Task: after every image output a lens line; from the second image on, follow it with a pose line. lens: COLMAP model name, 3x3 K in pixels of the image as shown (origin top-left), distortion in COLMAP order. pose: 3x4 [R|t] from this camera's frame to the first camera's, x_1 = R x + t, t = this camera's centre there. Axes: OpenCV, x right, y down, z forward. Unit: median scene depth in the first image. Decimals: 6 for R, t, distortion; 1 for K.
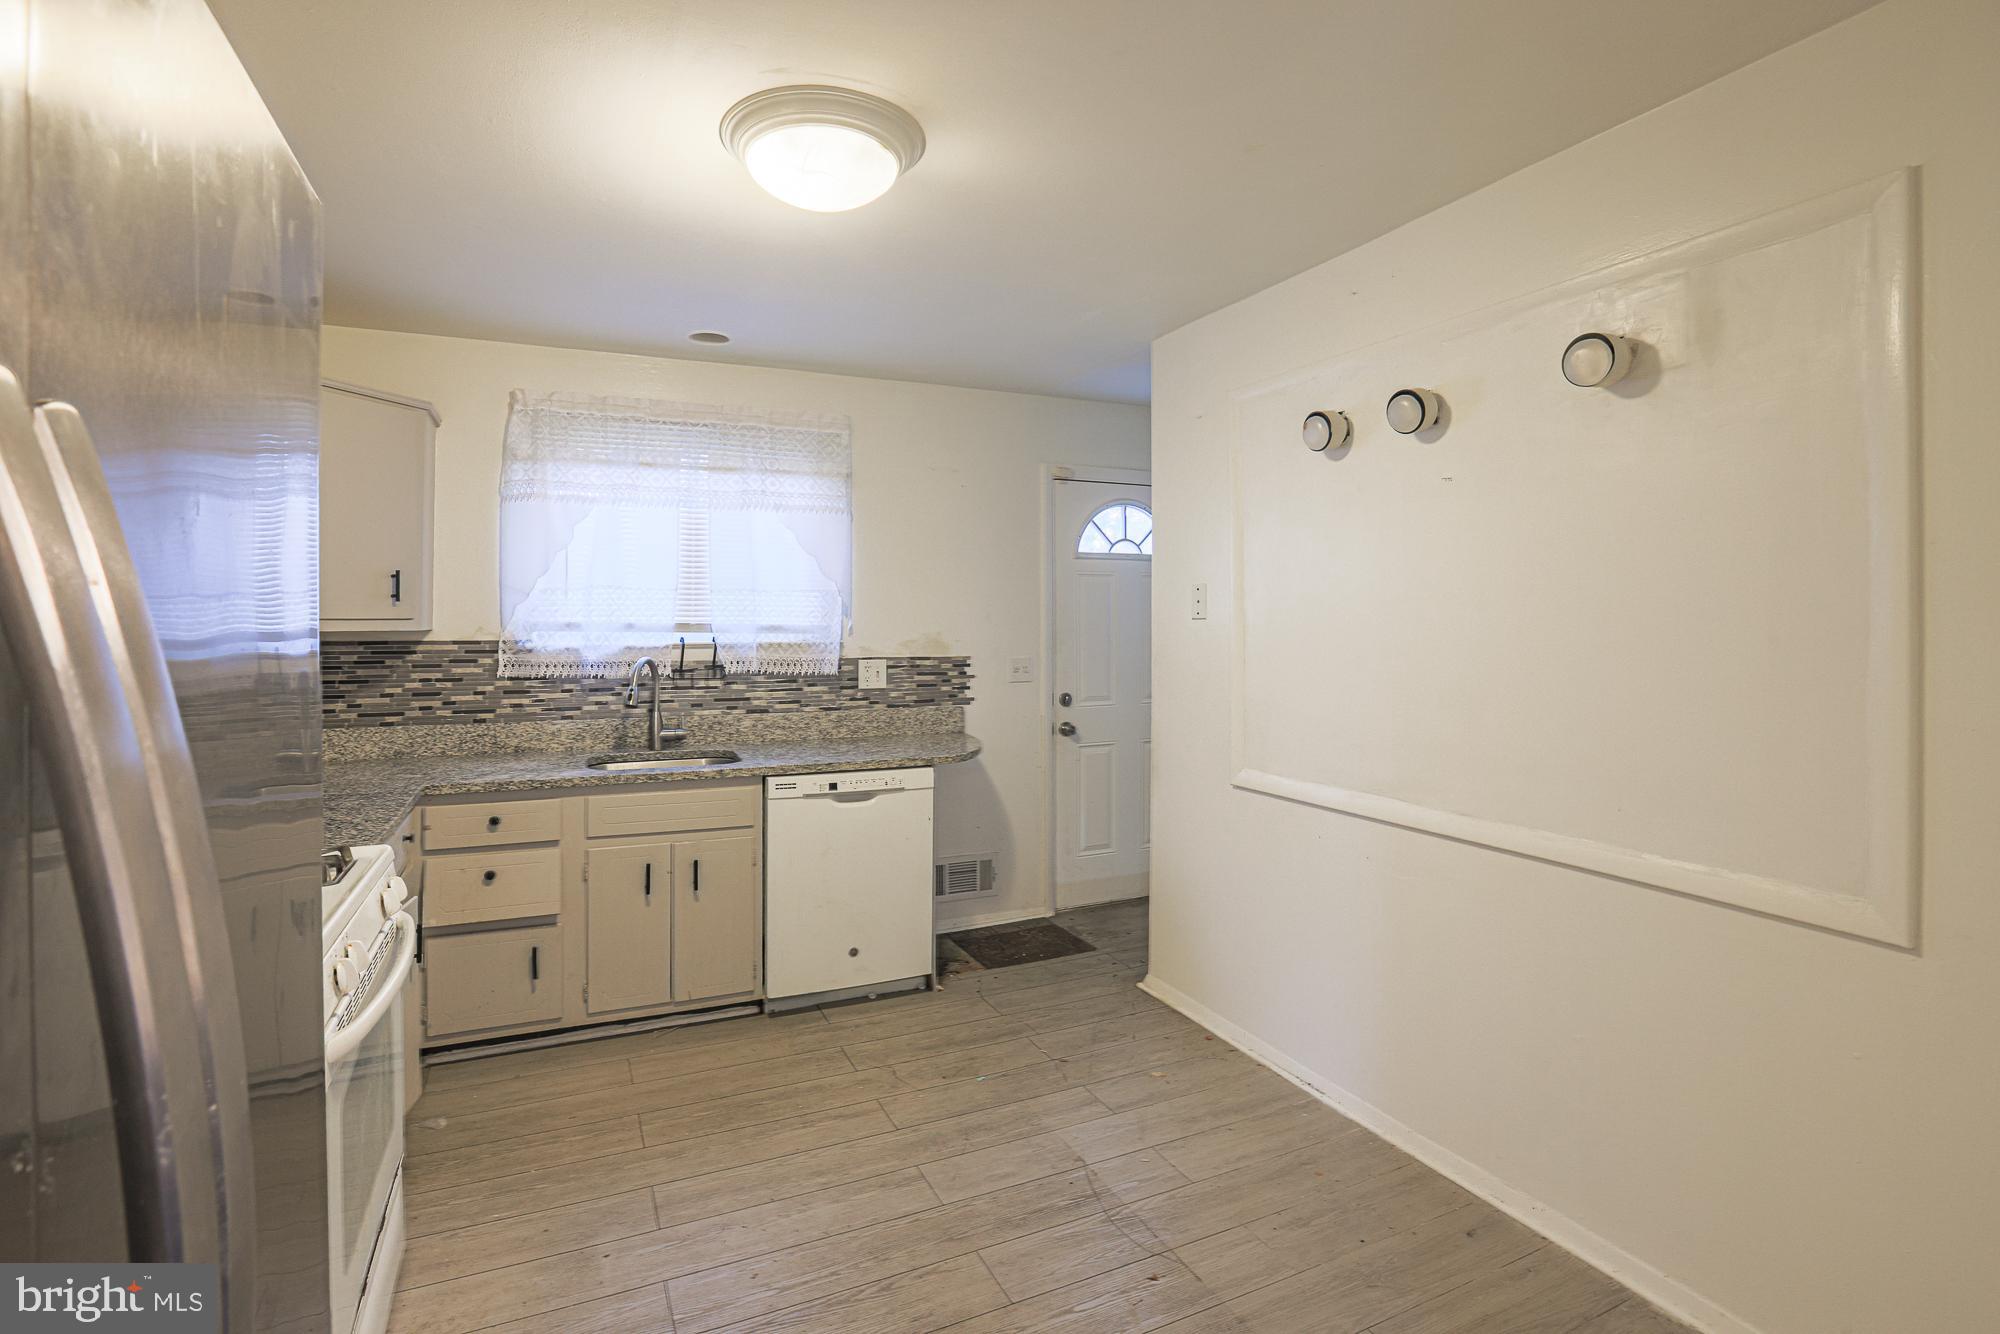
lens RADIAL K [[935.0, 0, 1002.9], [0, 935.0, 671.4], [0, 0, 1]] dist [-0.022641, 0.001492]
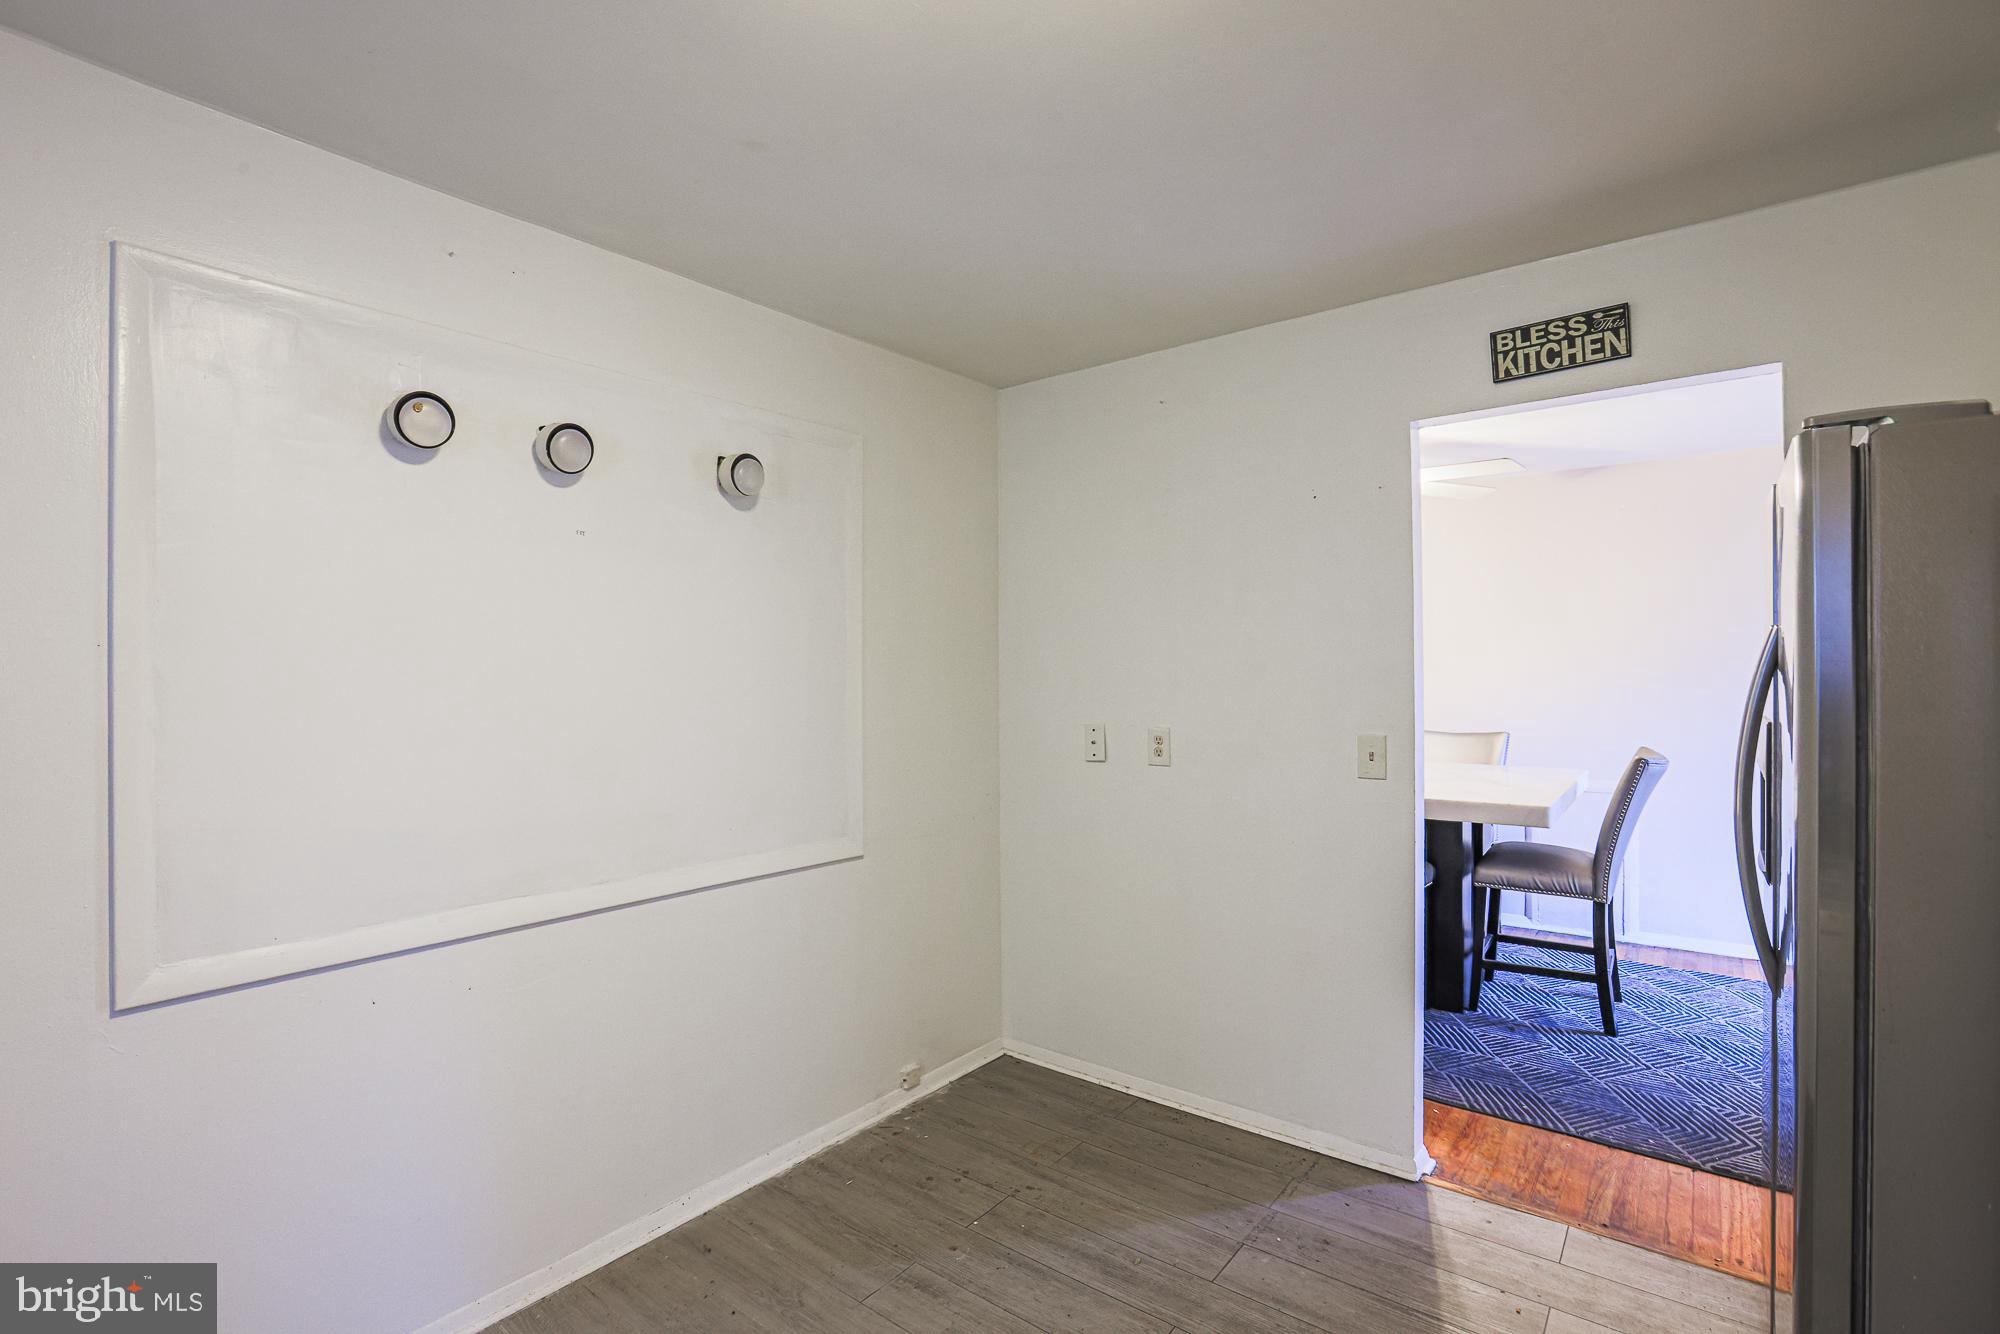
lens RADIAL K [[935.0, 0, 1002.9], [0, 935.0, 671.4], [0, 0, 1]] dist [-0.022641, 0.001492]
pose [[-0.447575, -0.010539, 0.894185, -0.534397], [0.042048, 0.998577, 0.032815, -0.074939], [-0.893258, 0.052286, -0.446494, 1.006394]]
